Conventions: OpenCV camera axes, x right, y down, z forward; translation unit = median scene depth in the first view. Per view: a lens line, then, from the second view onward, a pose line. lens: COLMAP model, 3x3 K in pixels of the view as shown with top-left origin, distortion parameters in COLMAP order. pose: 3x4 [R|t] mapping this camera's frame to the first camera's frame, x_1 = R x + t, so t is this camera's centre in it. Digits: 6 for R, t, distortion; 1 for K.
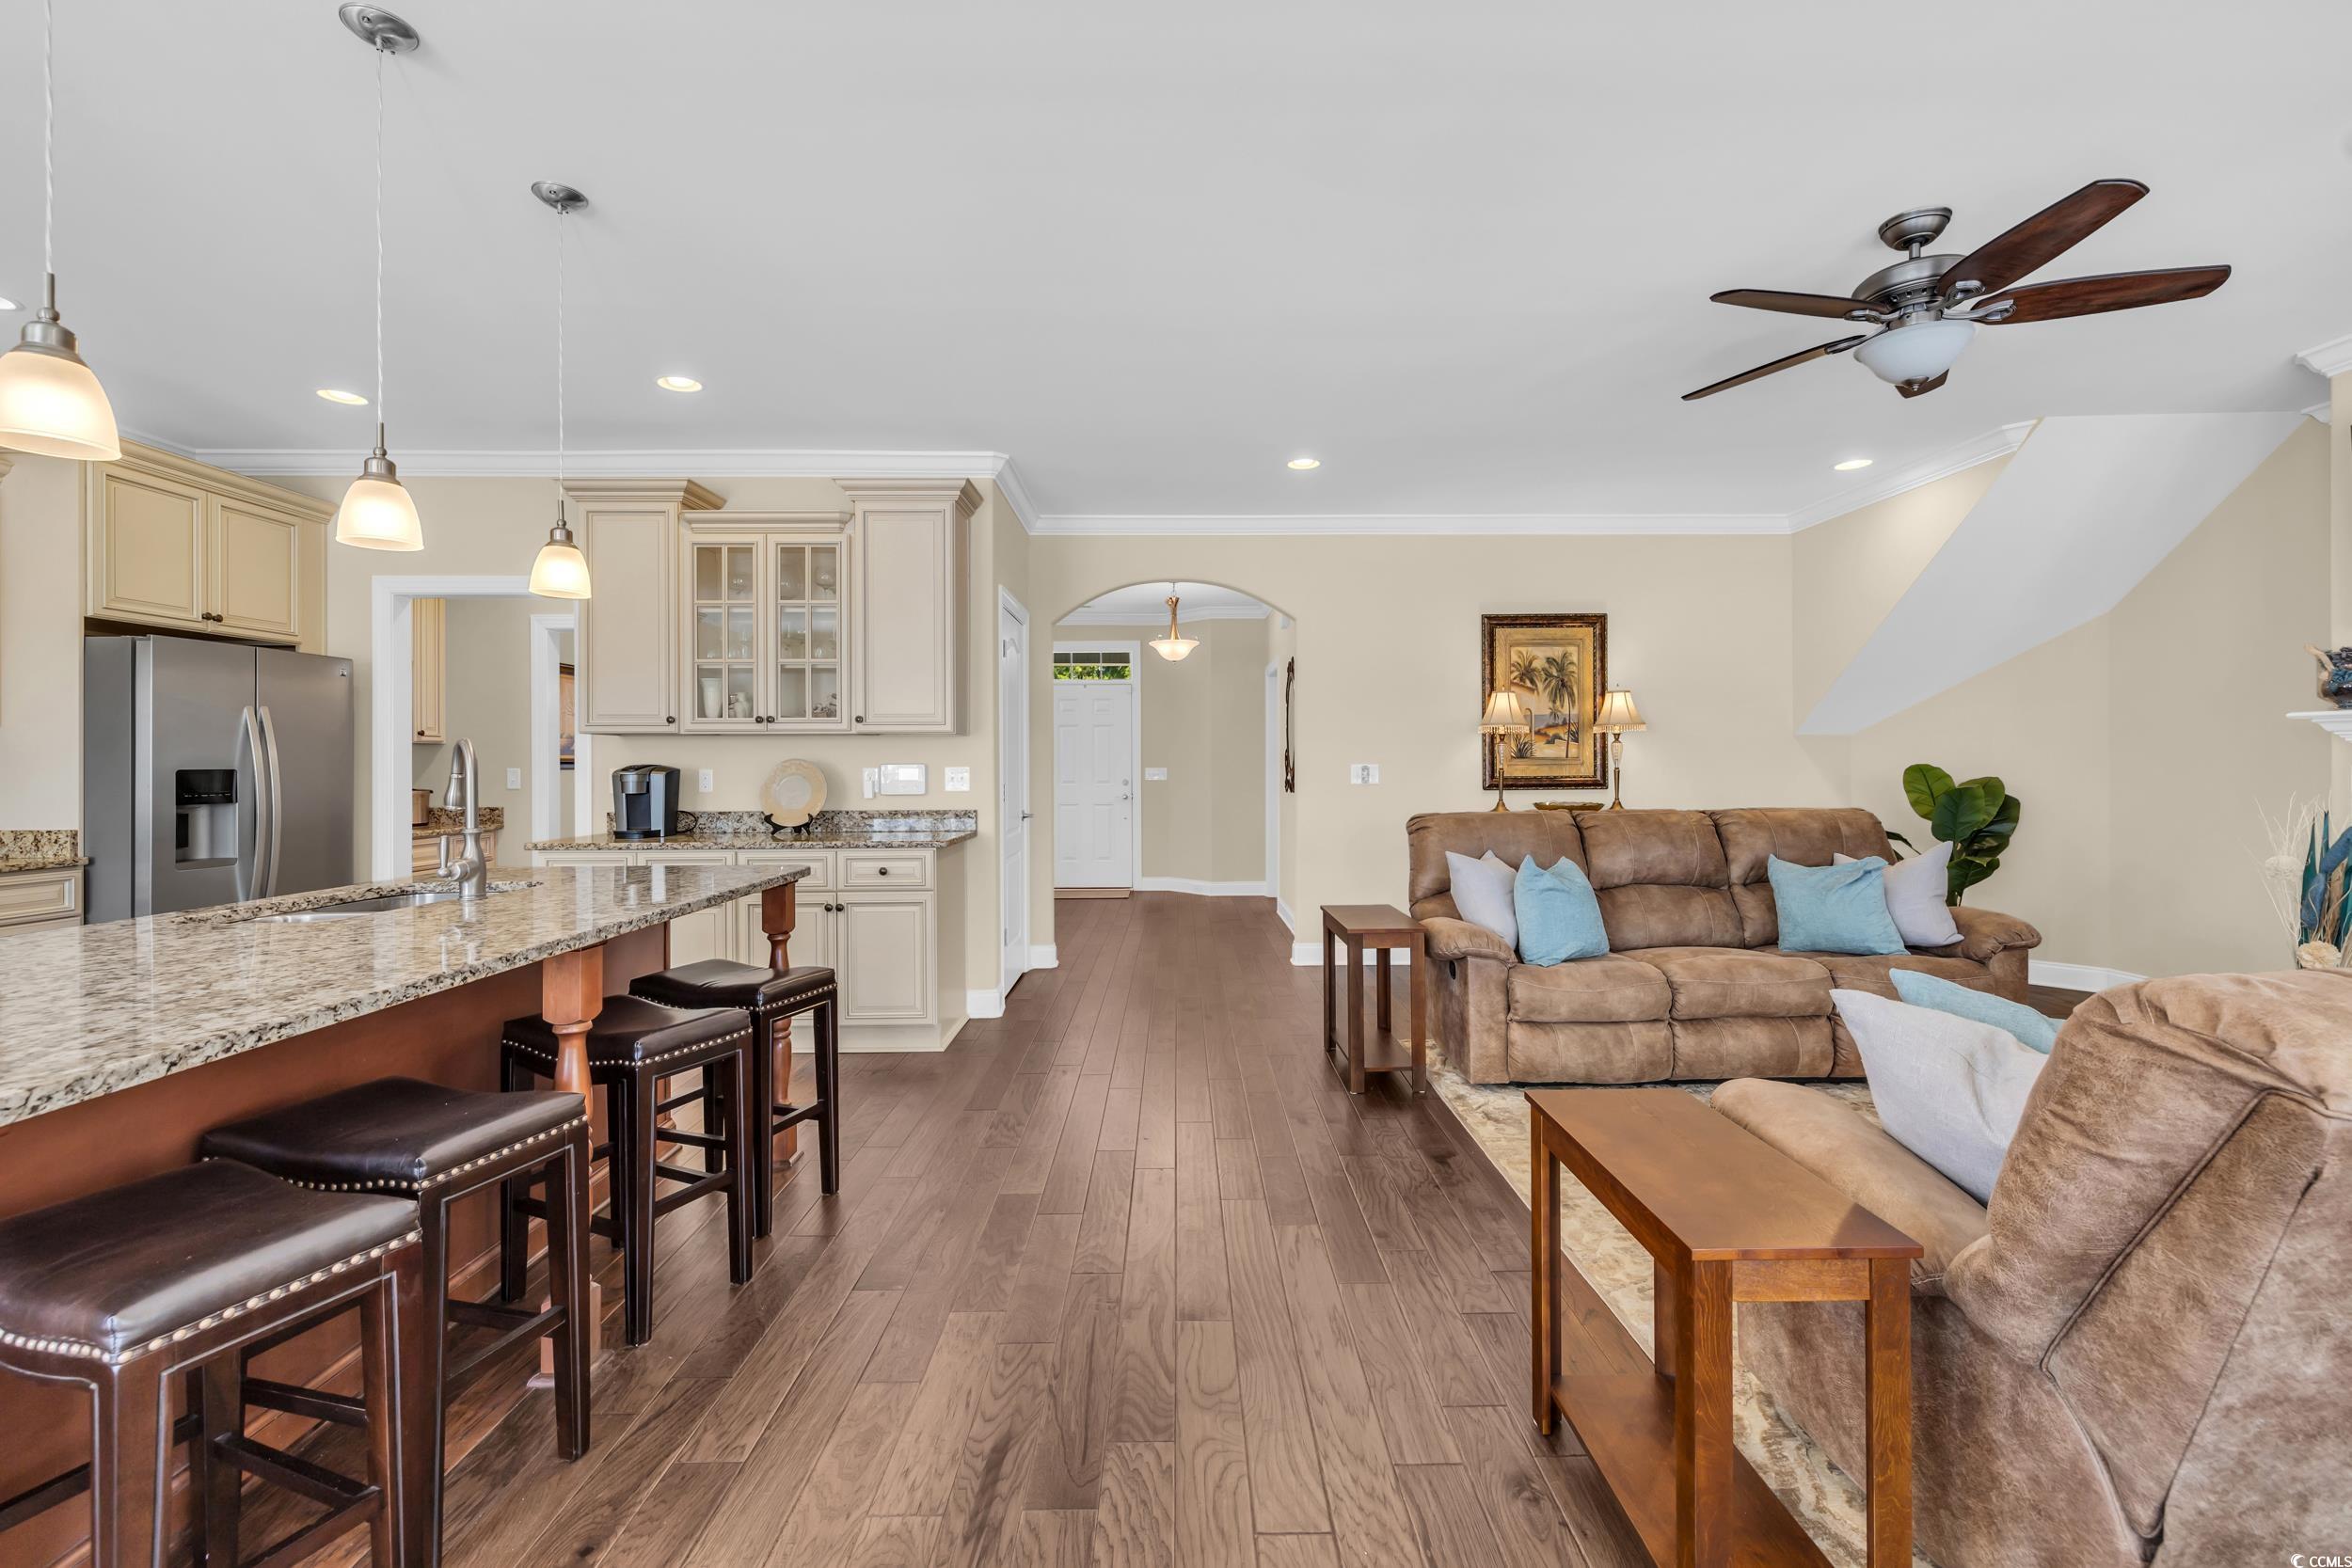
lens RADIAL K [[982.5, 0, 1184.5], [0, 982.5, 766.5], [0, 0, 1]] dist [0.001775, 0.000561]
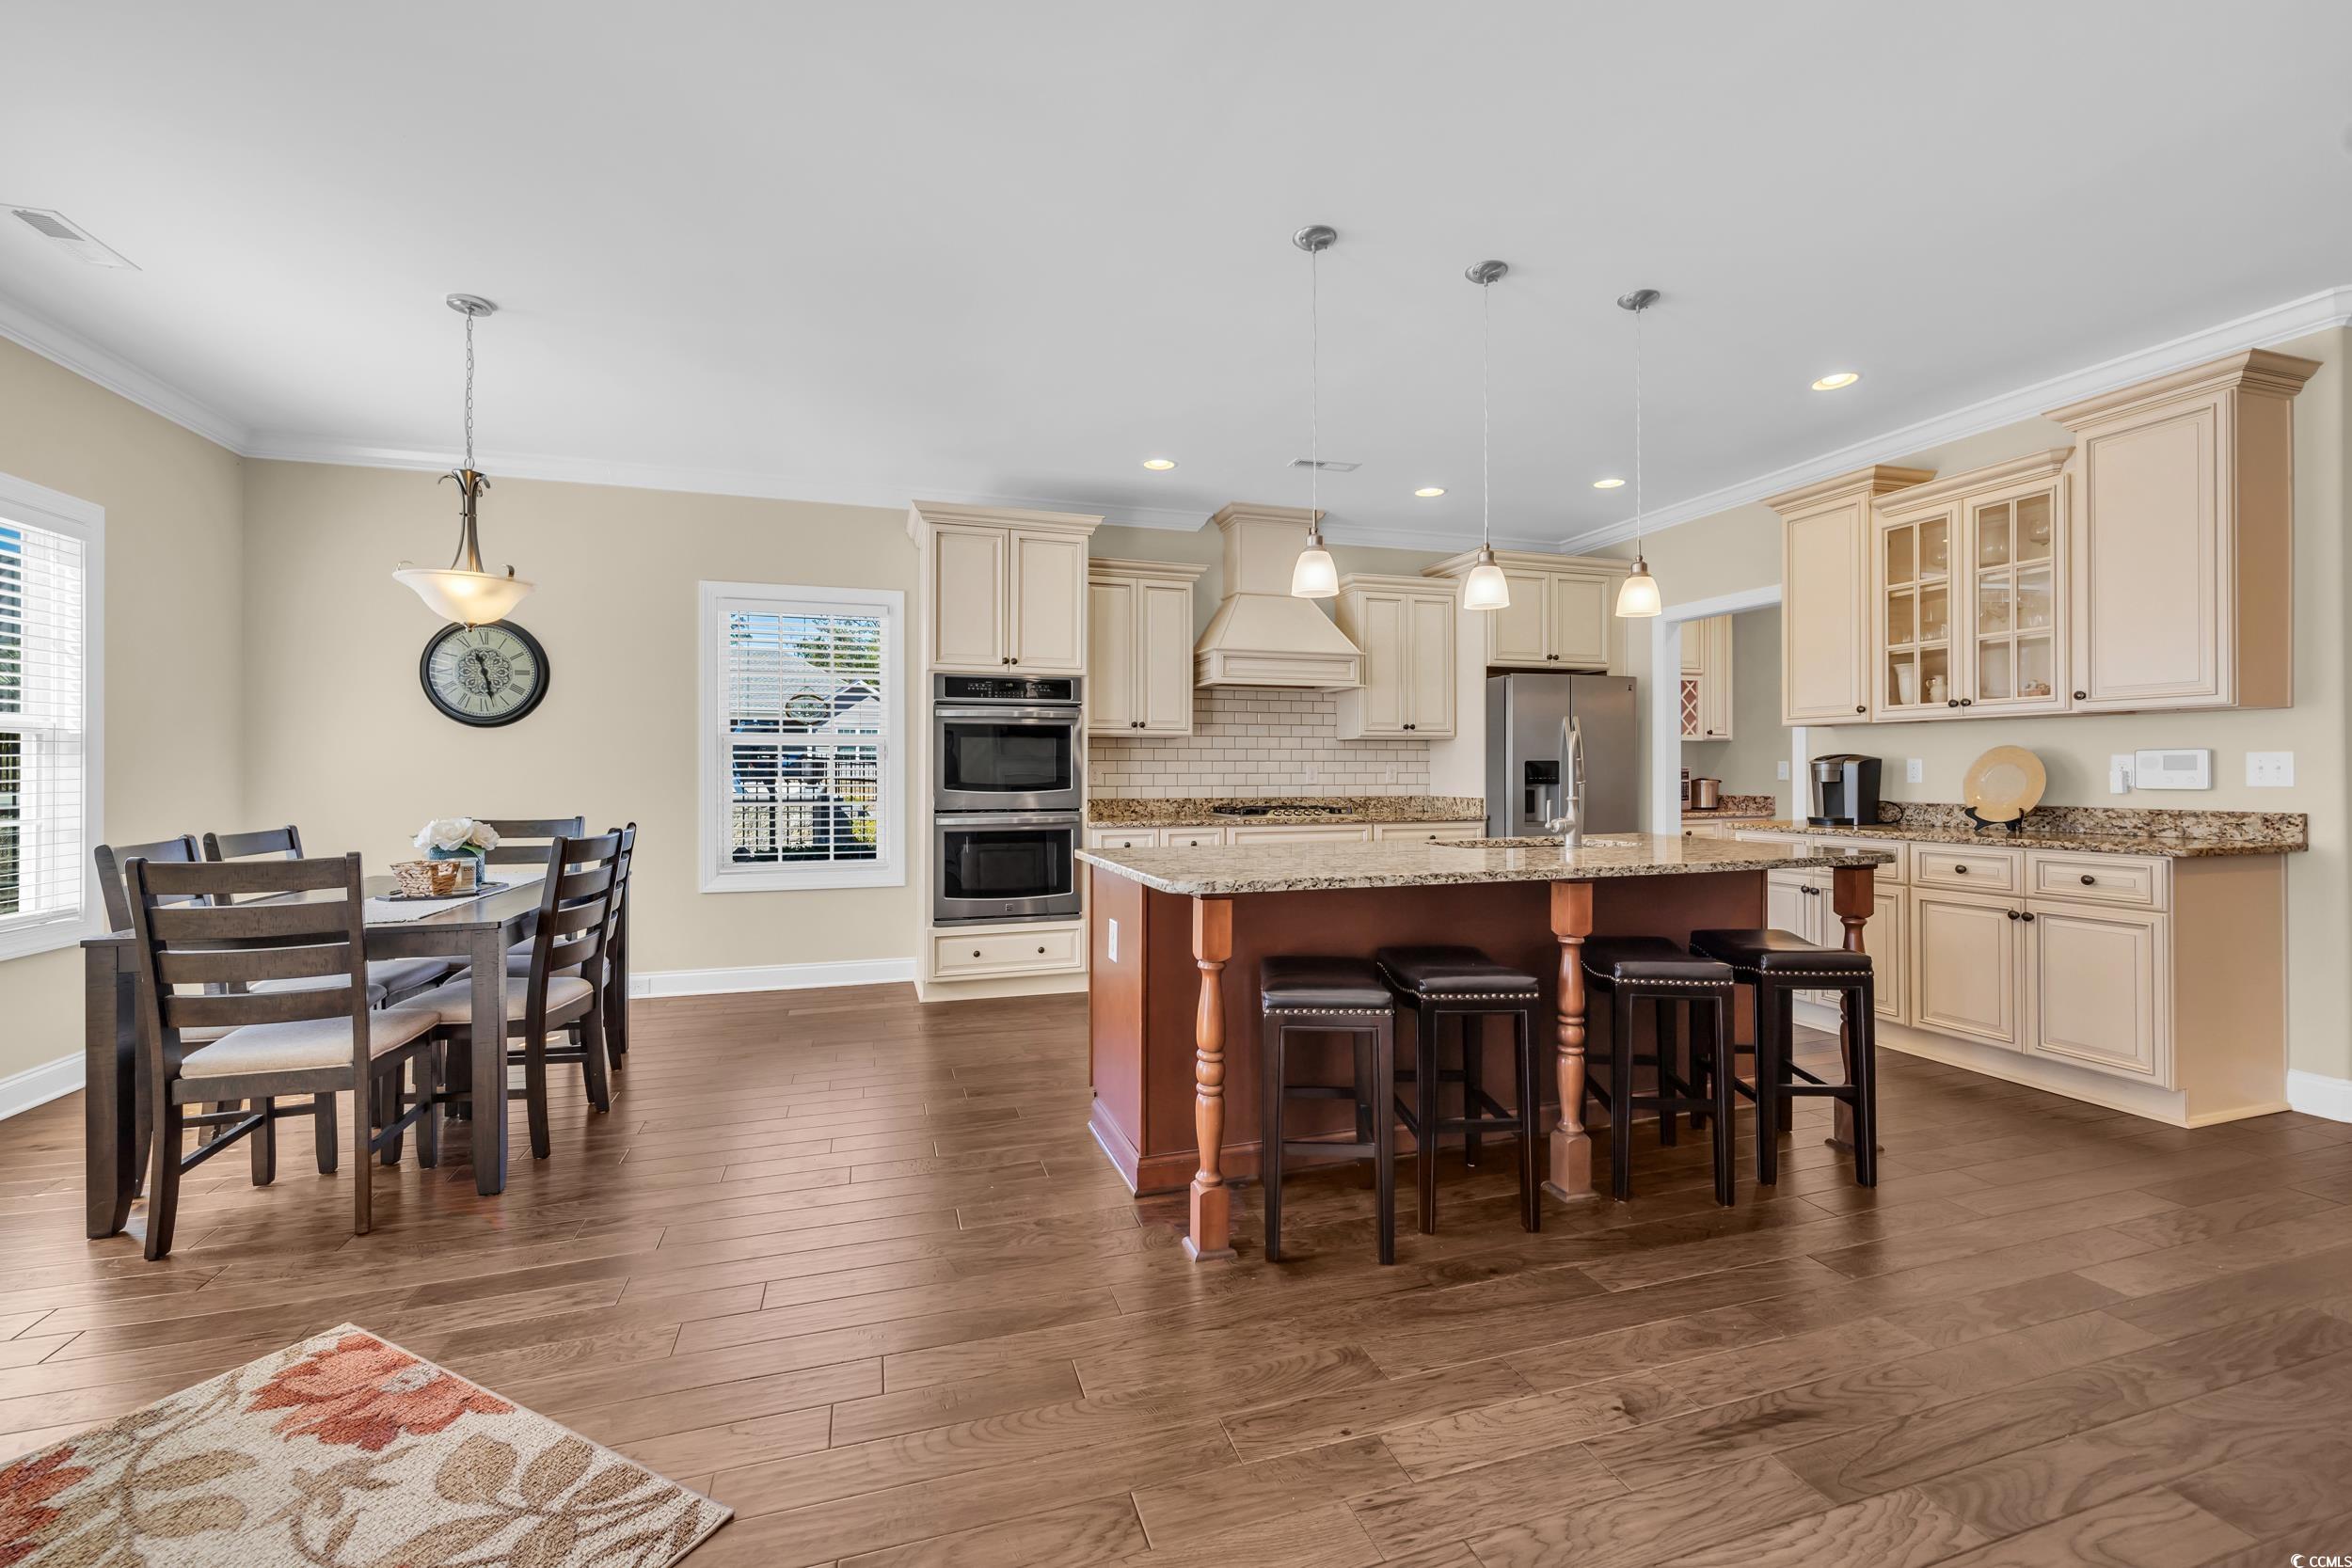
lens RADIAL K [[982.5, 0, 1184.5], [0, 982.5, 766.5], [0, 0, 1]] dist [0.001775, 0.000561]
pose [[0.298362, -0.001660, -0.954451, 0.229152], [0.000785, 0.999999, -0.001494, 0.012066], [0.954453, -0.000303, 0.298363, 0.038228]]
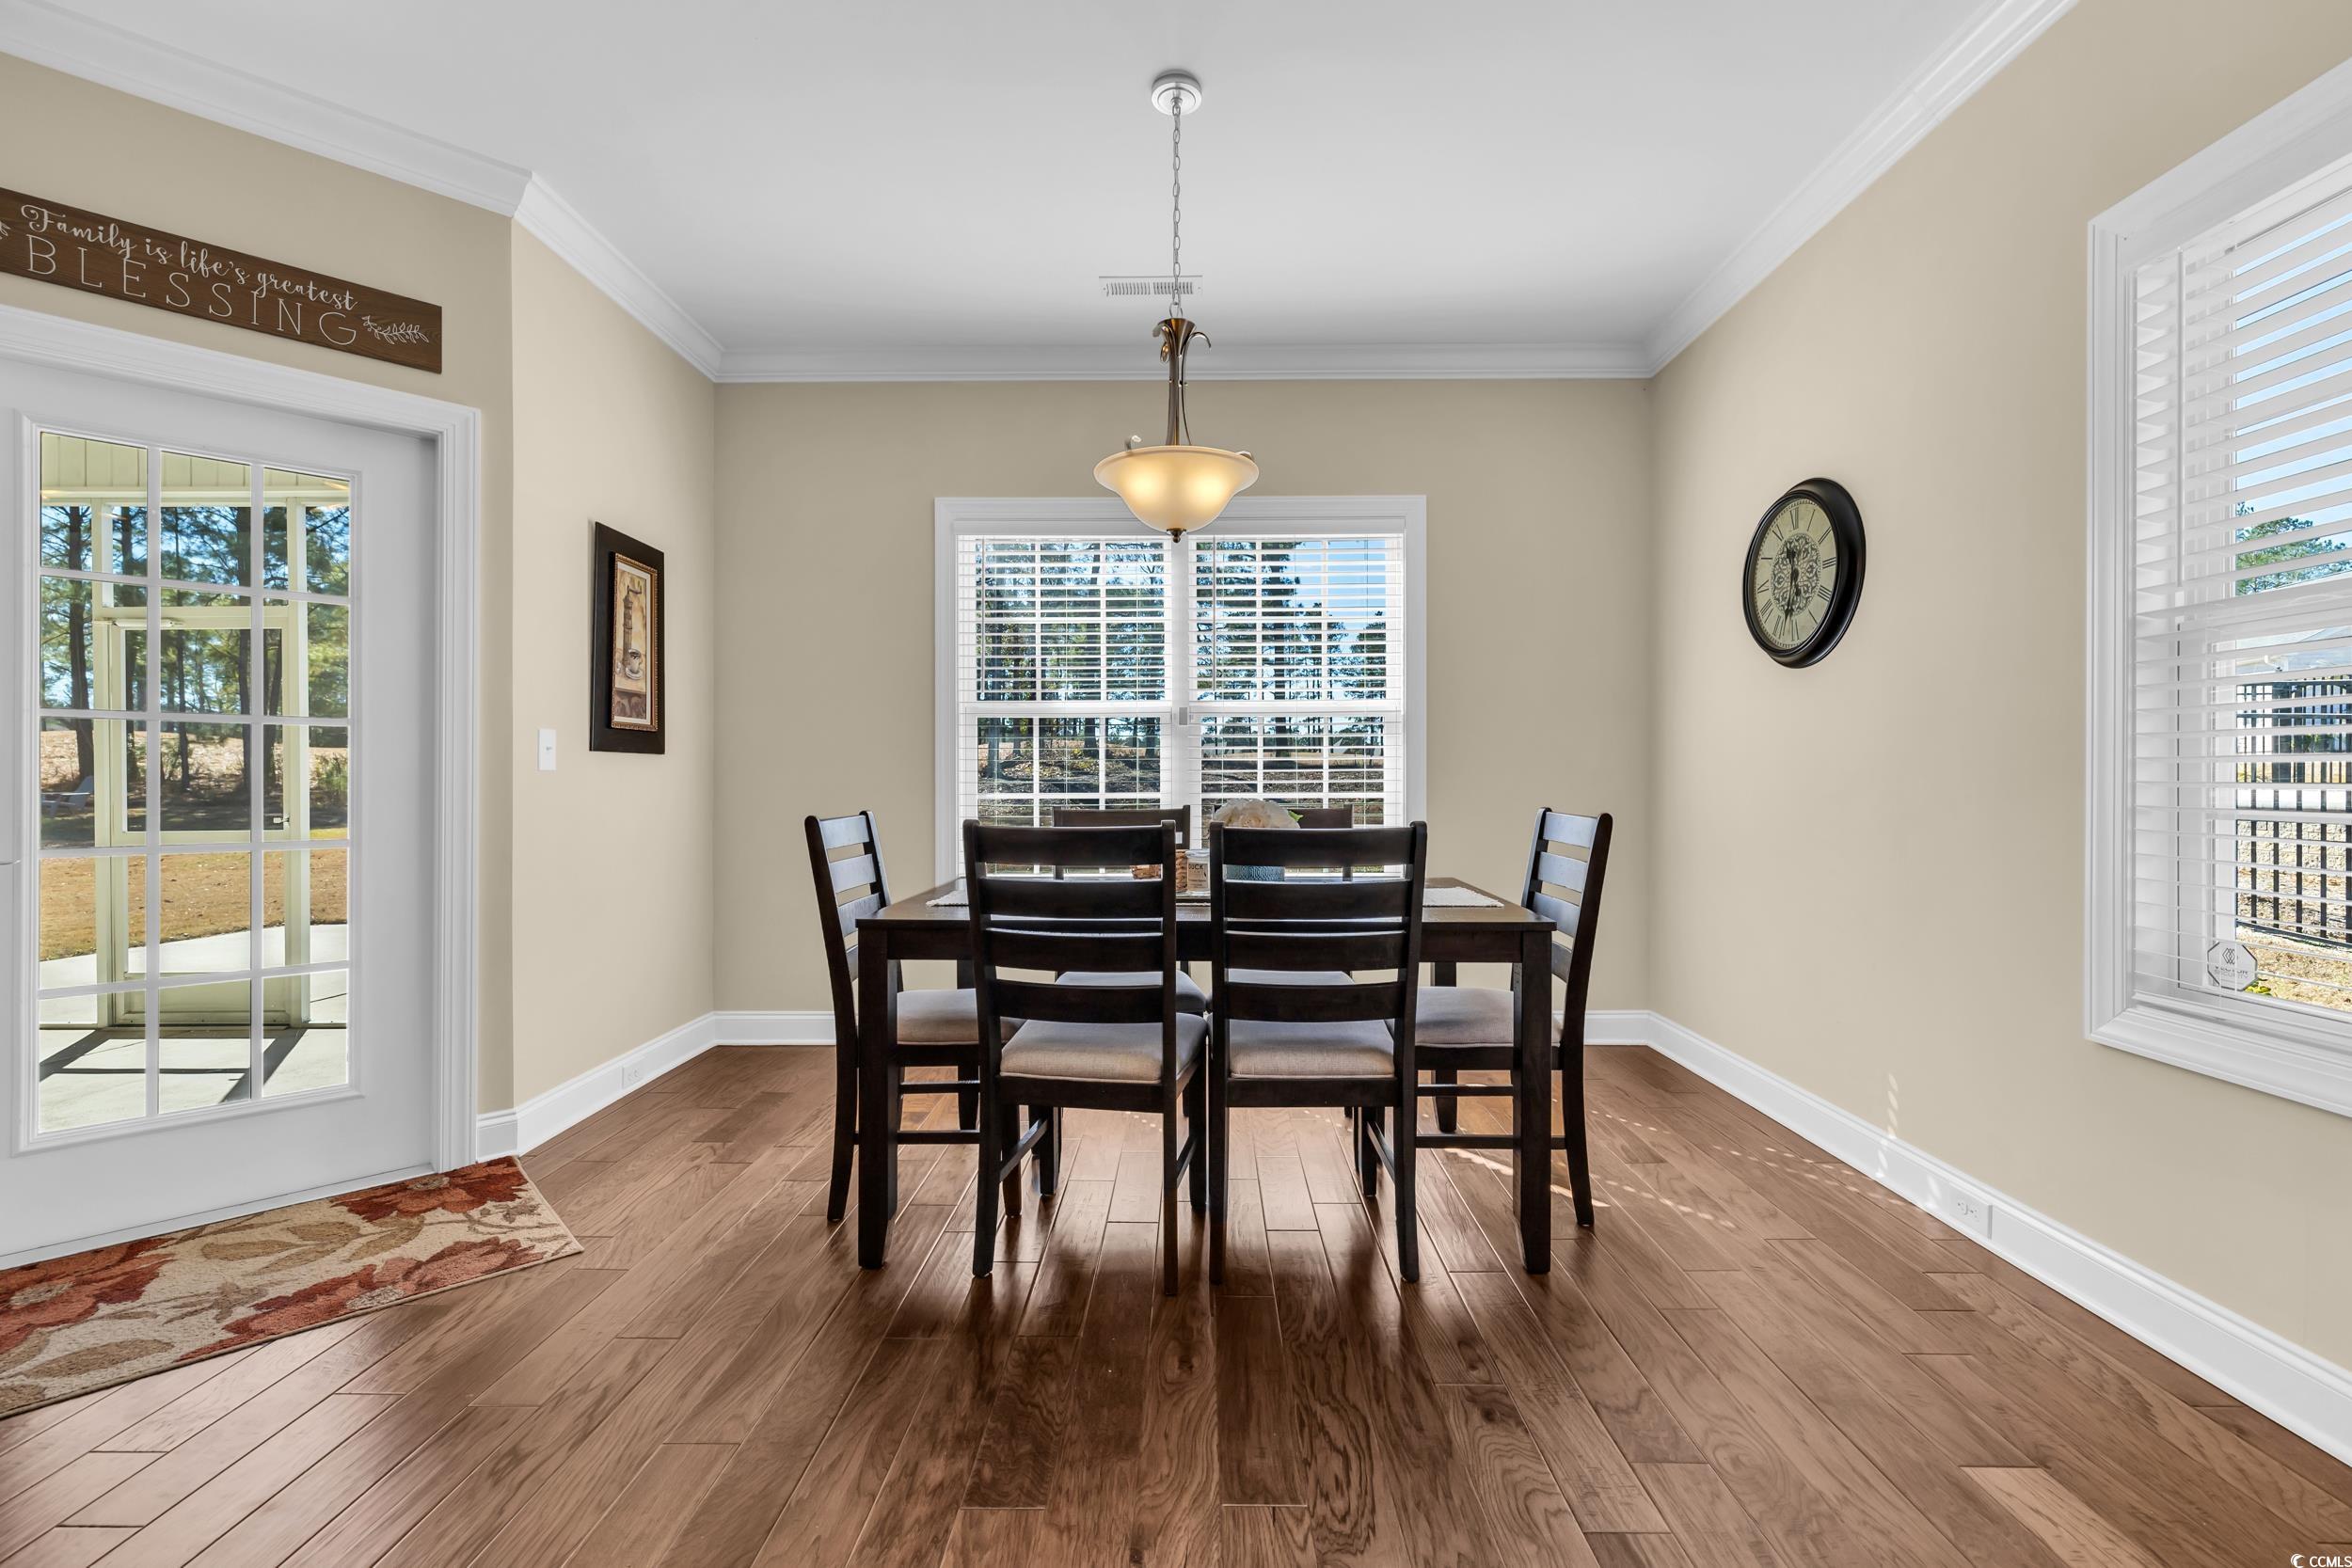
lens RADIAL K [[994.6, 0, 1187.7], [0, 994.6, 784.5], [0, 0, 1]] dist [0.001228, 0.000577]
pose [[-0.999838, 0.004339, 0.017446, -0.649995], [0.004426, 0.999978, 0.004940, 0.039782], [-0.017424, 0.005017, -0.999836, 0.292785]]
